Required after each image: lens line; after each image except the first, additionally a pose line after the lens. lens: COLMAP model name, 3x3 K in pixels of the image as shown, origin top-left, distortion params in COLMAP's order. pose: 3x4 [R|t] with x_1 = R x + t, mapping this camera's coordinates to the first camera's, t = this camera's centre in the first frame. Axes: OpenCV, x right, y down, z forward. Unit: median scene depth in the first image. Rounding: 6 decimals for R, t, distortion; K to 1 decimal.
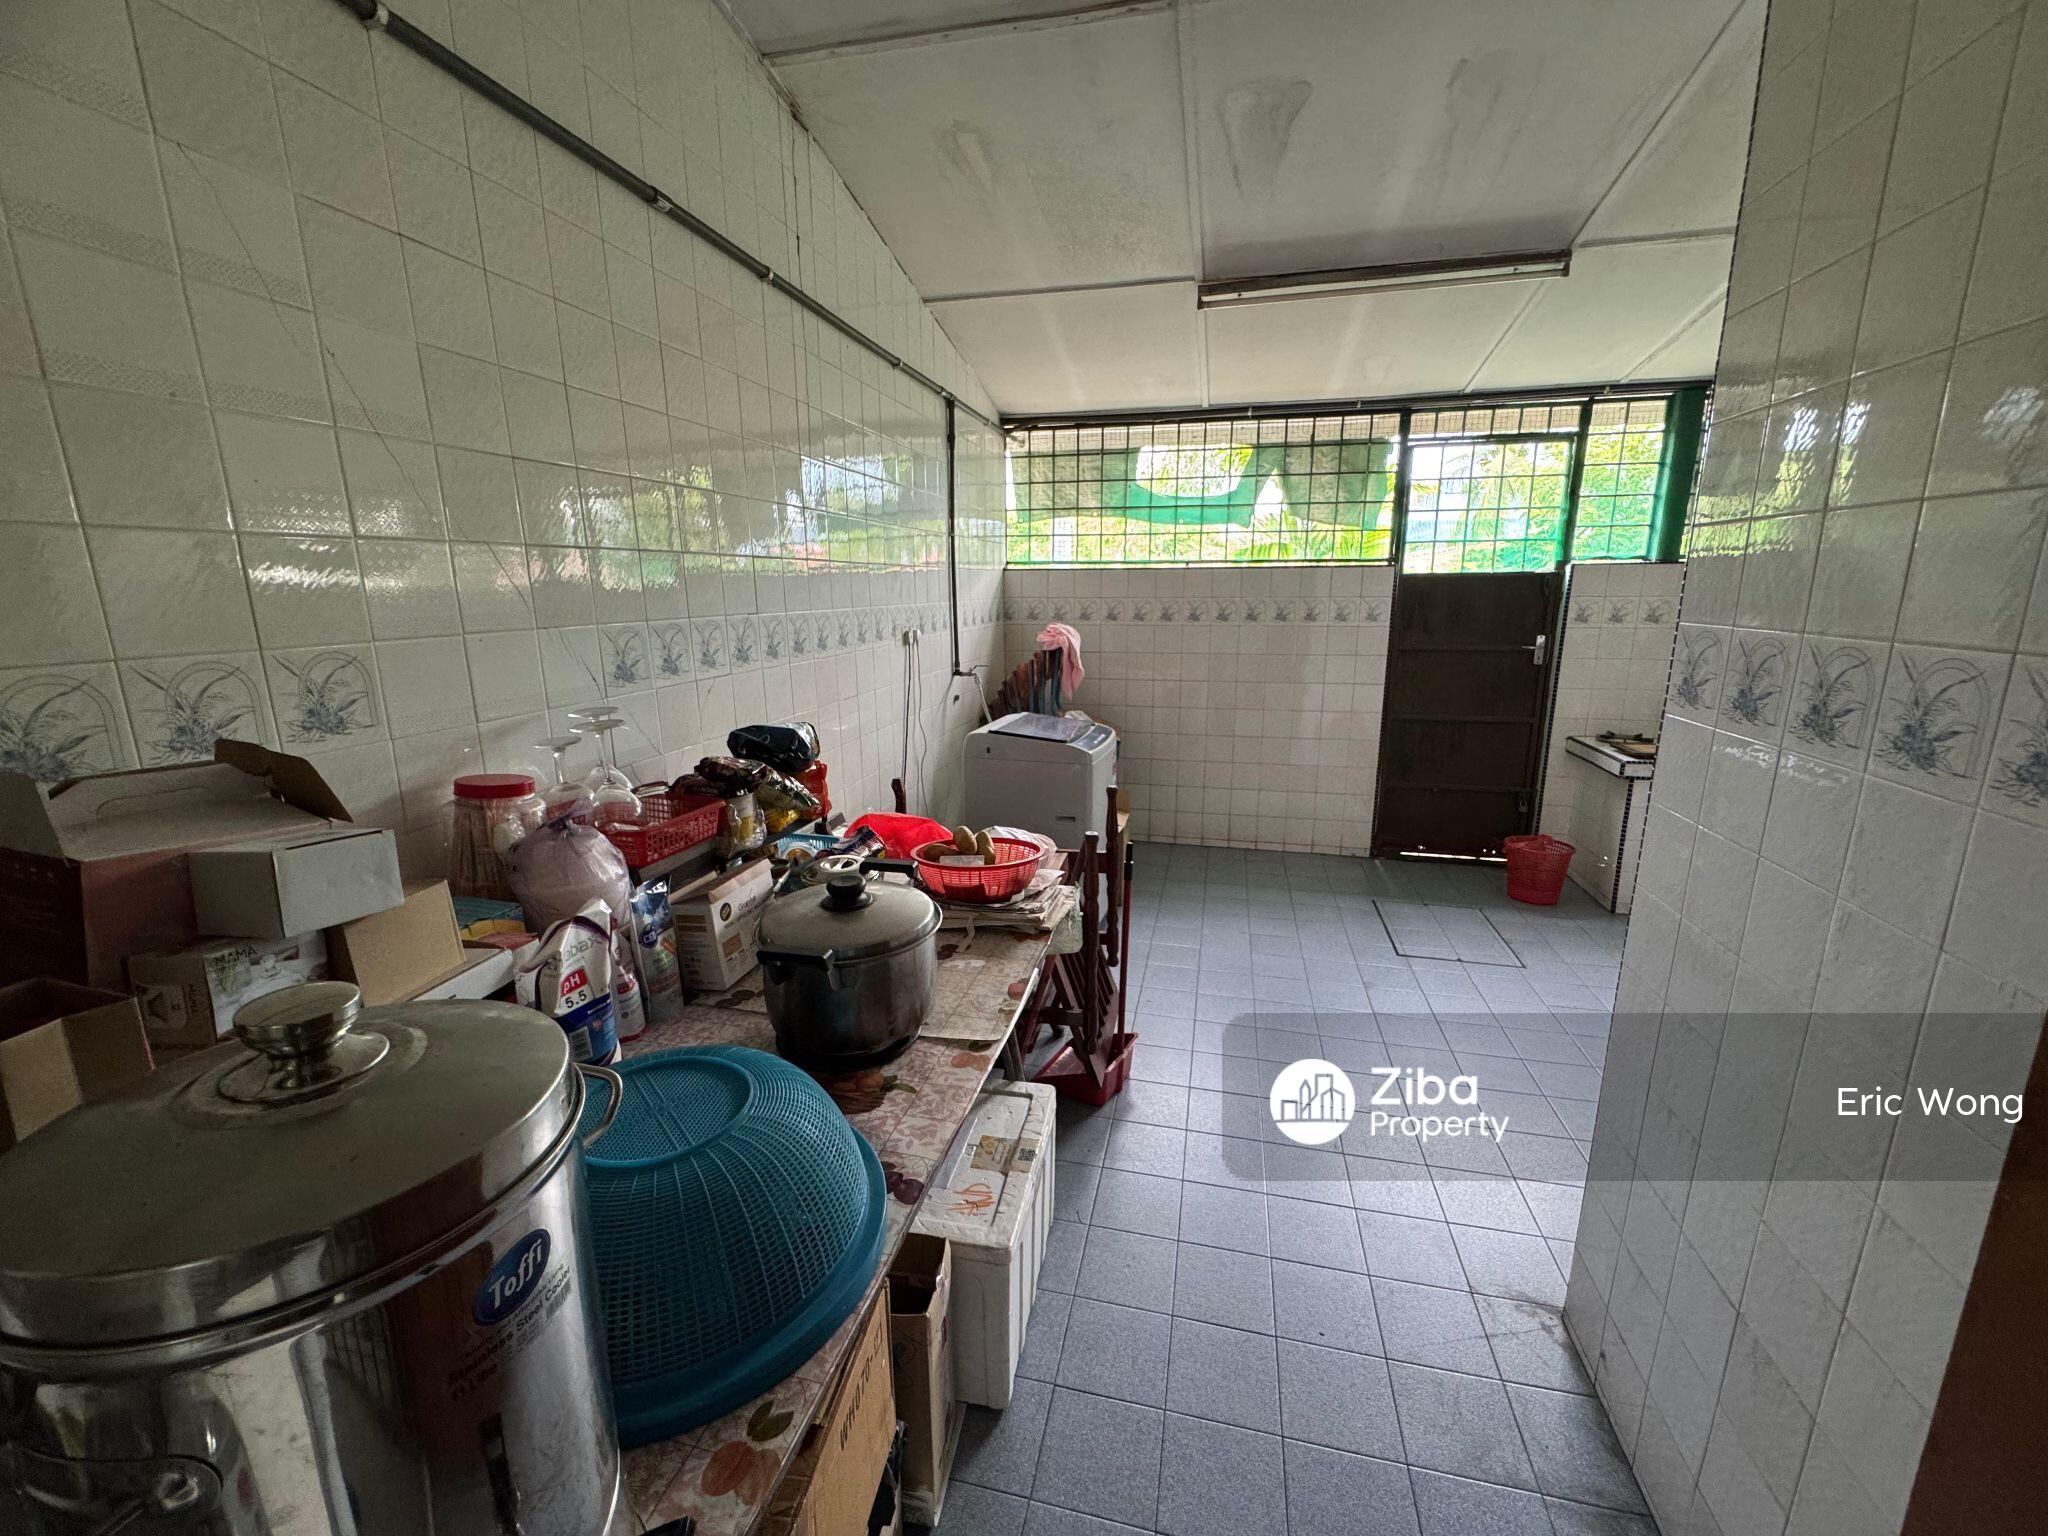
lens RADIAL K [[822.9, 0, 1021.7], [0, 822.9, 768.2], [0, 0, 1]] dist [-0.002548, 0.000225]
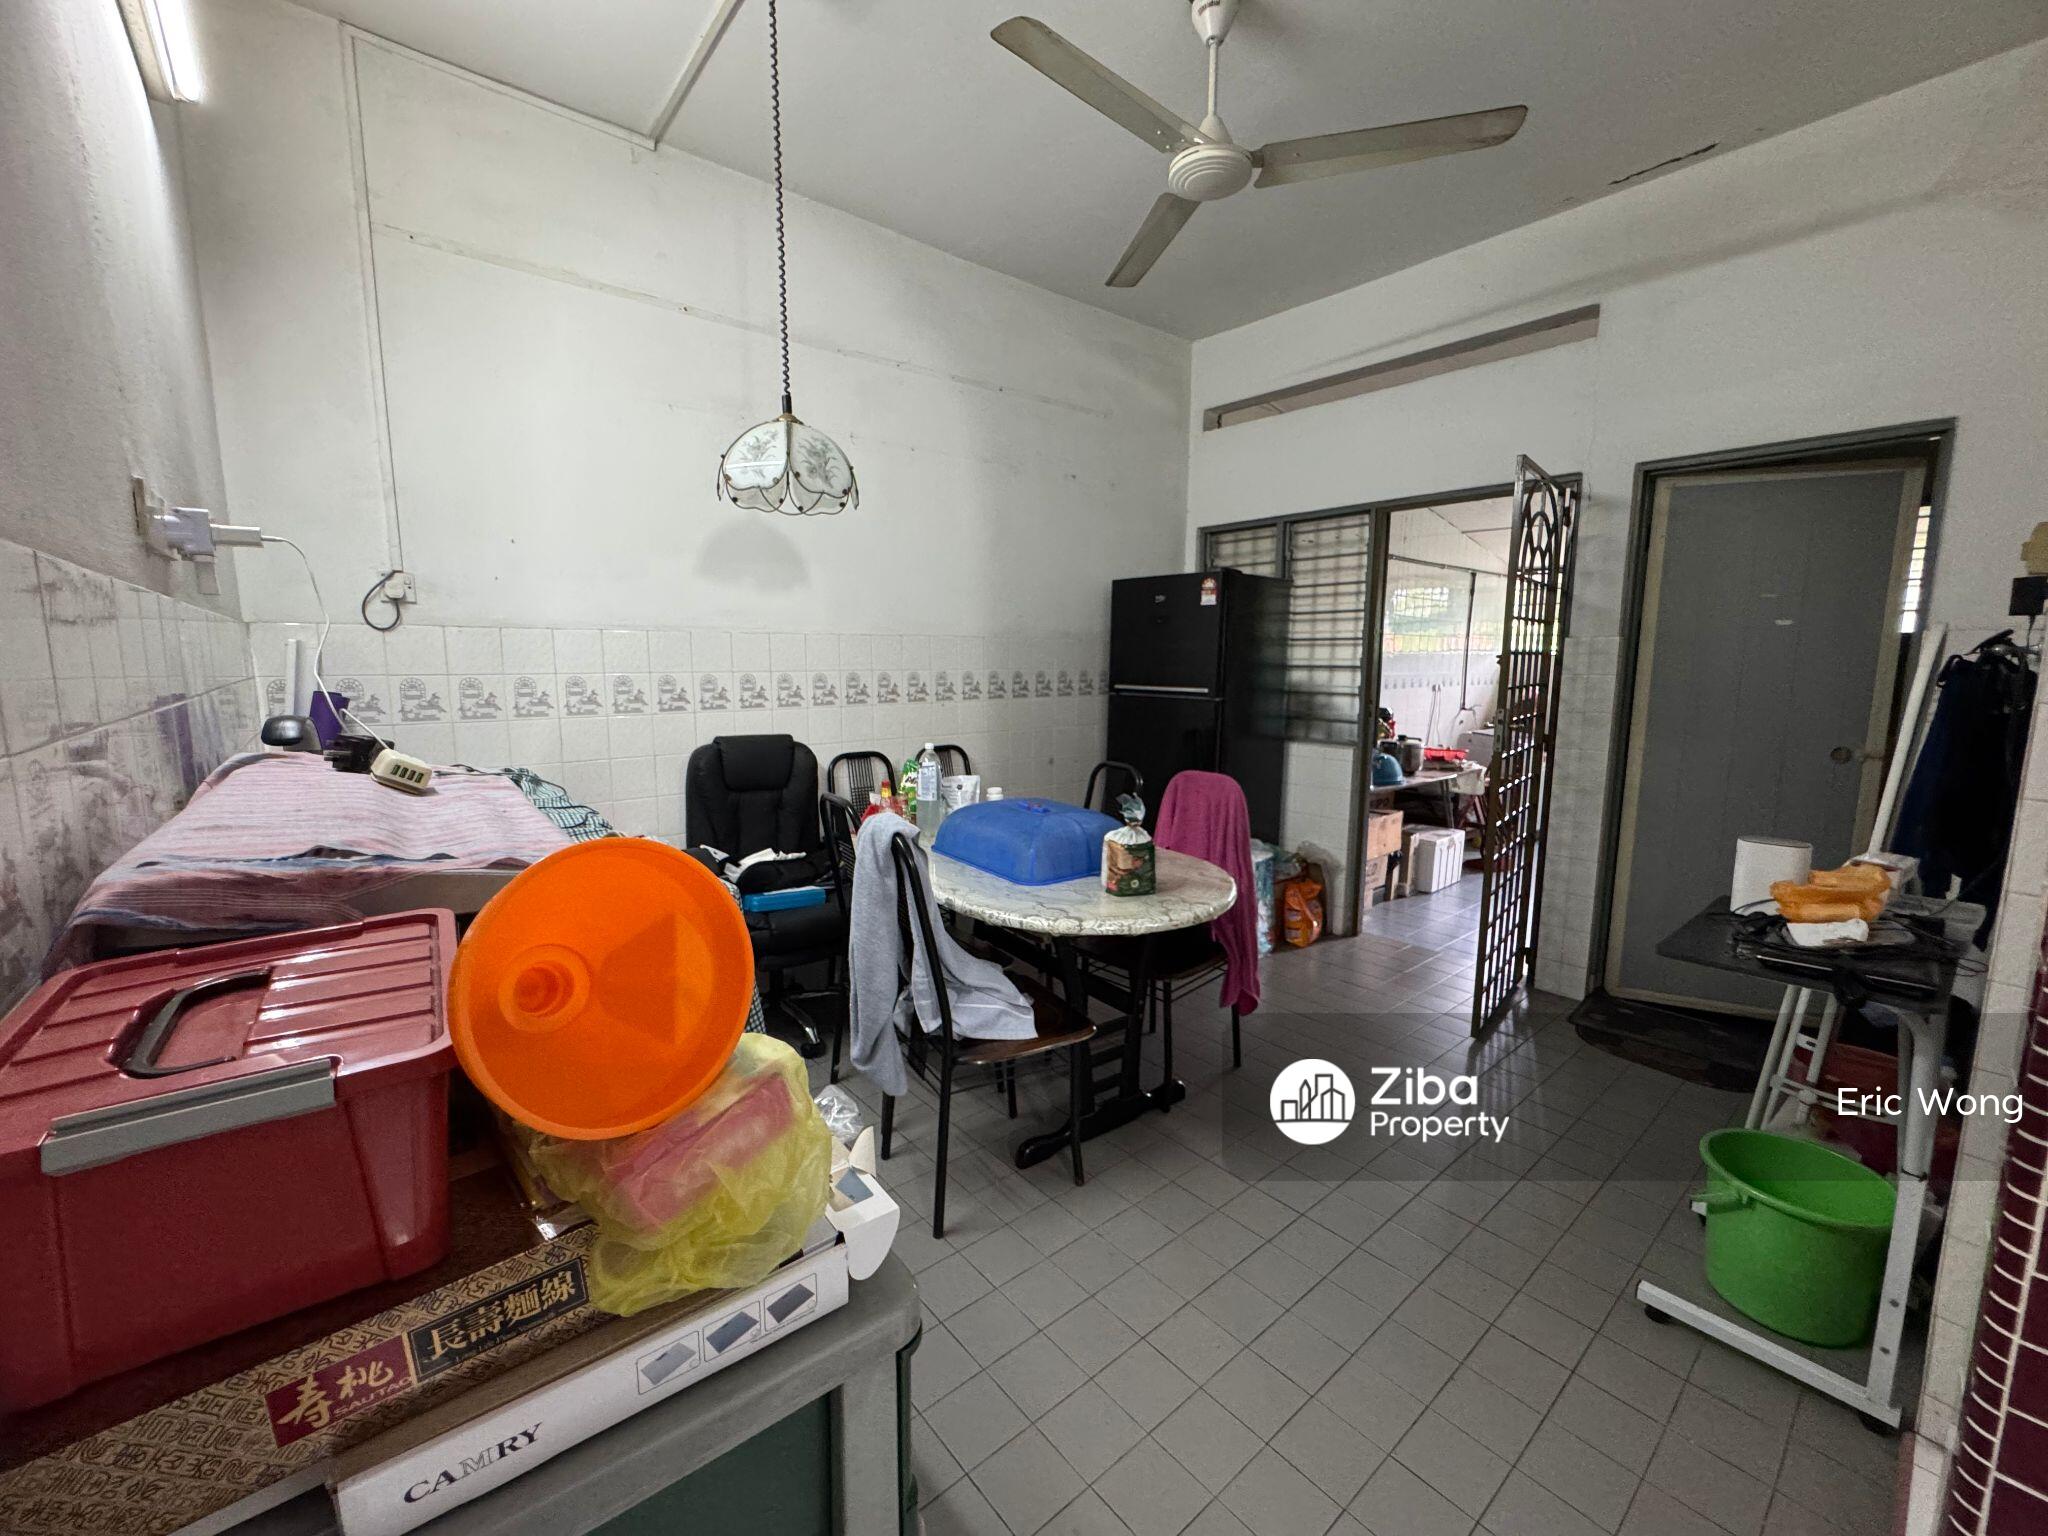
lens RADIAL K [[822.9, 0, 1021.7], [0, 822.9, 768.2], [0, 0, 1]] dist [-0.002548, 0.000225]
pose [[0.809668, 0.092379, -0.579572, 0.199335], [-0.138353, 0.989746, -0.035523, 0.218114], [0.570347, 0.108947, 0.814147, -1.054221]]
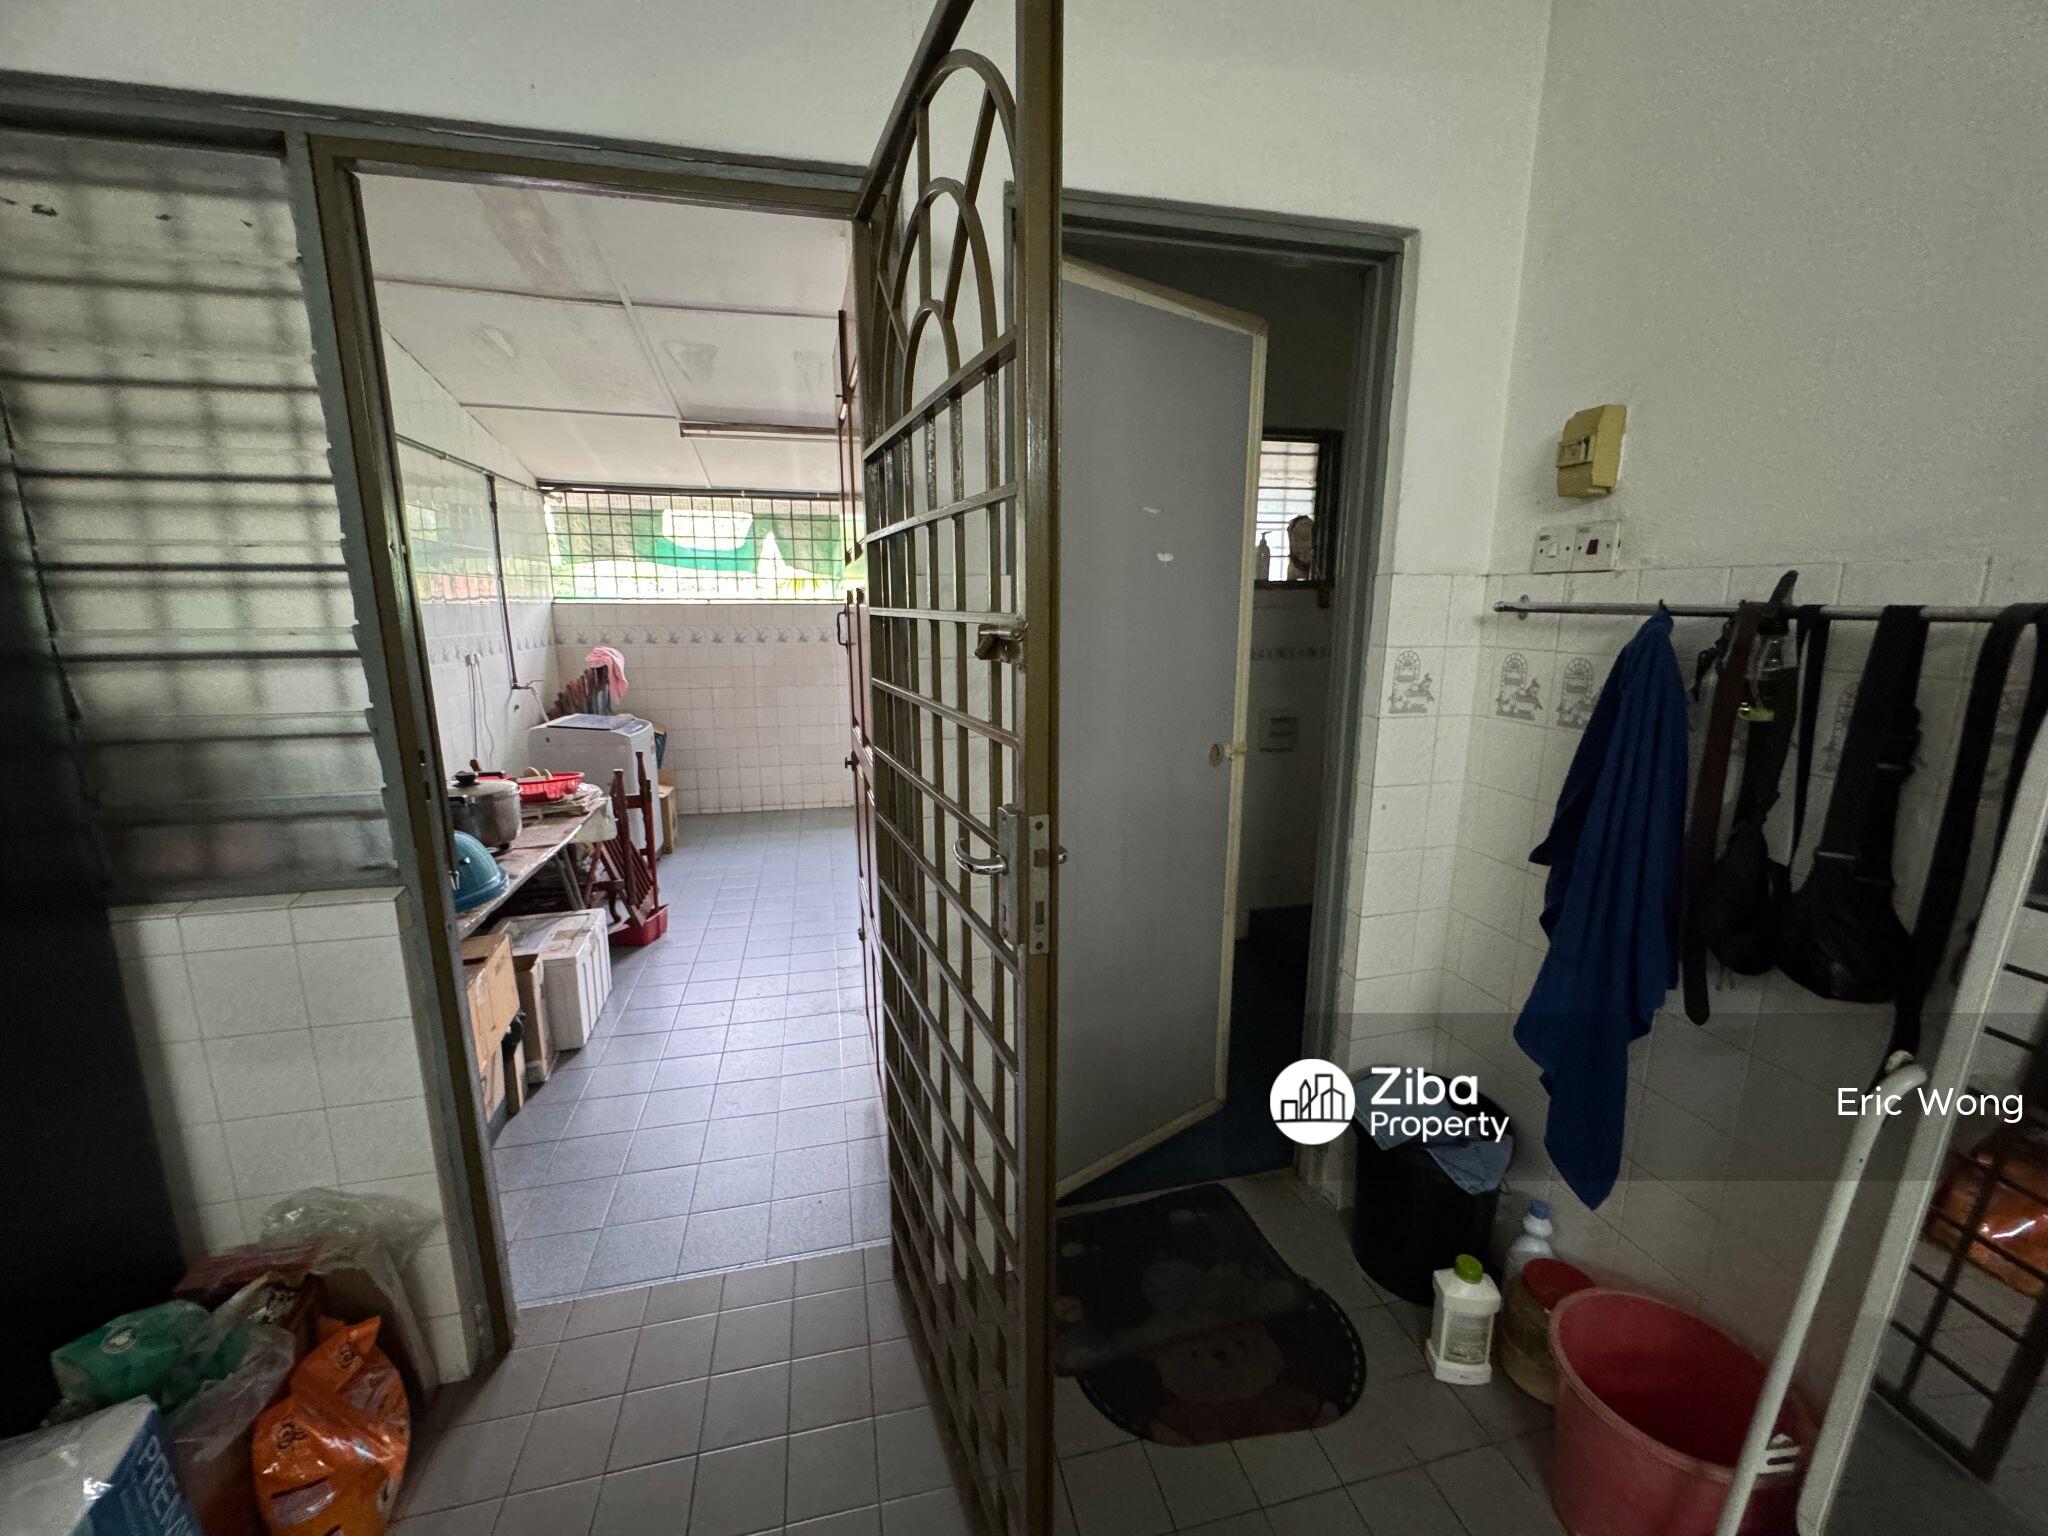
lens RADIAL K [[824.2, 0, 1024.0], [0, 824.2, 768.0], [0, 0, 1]] dist [-0.012039, -0.000162]
pose [[0.886108, -0.082955, 0.455994, 0.026819], [0.093703, 0.995600, -0.000967, 0.076671], [-0.453908, 0.043585, 0.889982, -0.437853]]
